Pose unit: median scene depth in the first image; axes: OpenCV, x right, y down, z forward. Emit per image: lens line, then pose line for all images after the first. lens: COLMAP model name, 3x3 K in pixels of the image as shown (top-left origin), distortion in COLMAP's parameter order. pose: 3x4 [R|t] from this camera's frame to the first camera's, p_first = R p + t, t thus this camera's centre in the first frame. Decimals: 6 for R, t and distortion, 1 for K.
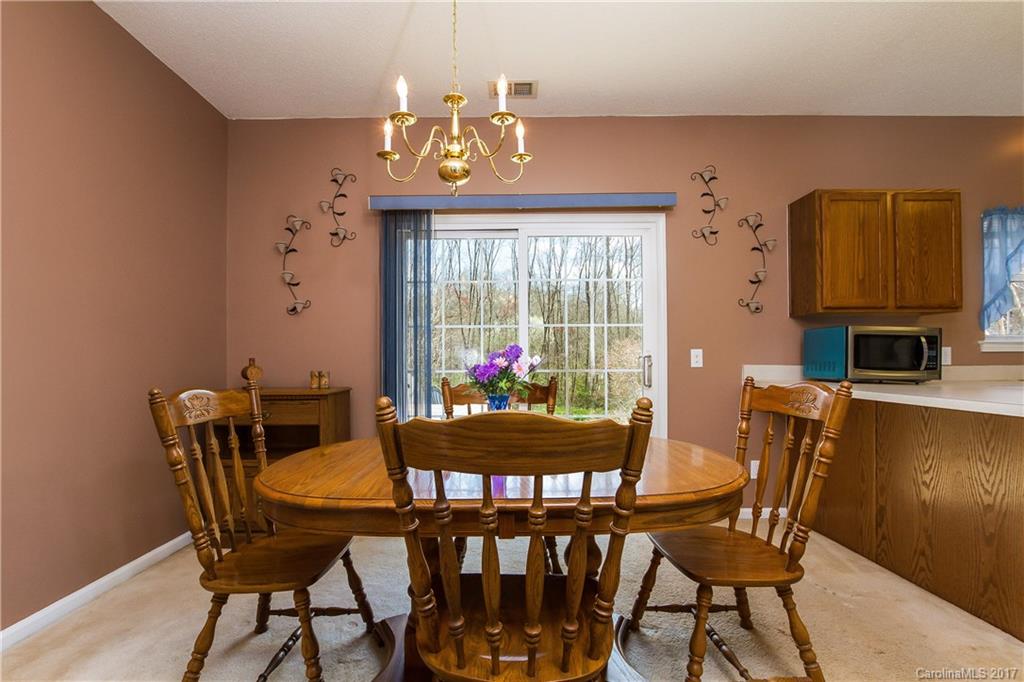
lens RADIAL K [[483.5, 0, 511.9], [0, 483.5, 357.1], [0, 0, 1]] dist [-0.003489, -0.000466]
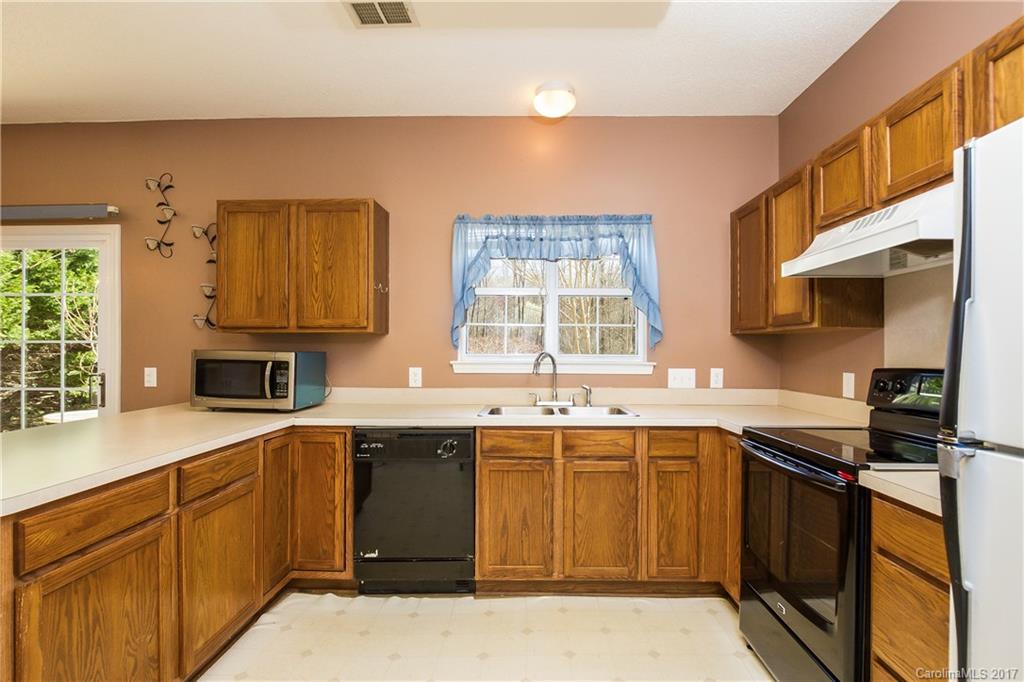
lens RADIAL K [[483.5, 0, 511.9], [0, 483.5, 357.1], [0, 0, 1]] dist [-0.003489, -0.000466]
pose [[0.999035, 0.006798, -0.043392, 1.136185], [-0.005826, 0.999730, 0.022480, -0.062943], [0.043533, -0.022206, 0.998805, 0.081169]]
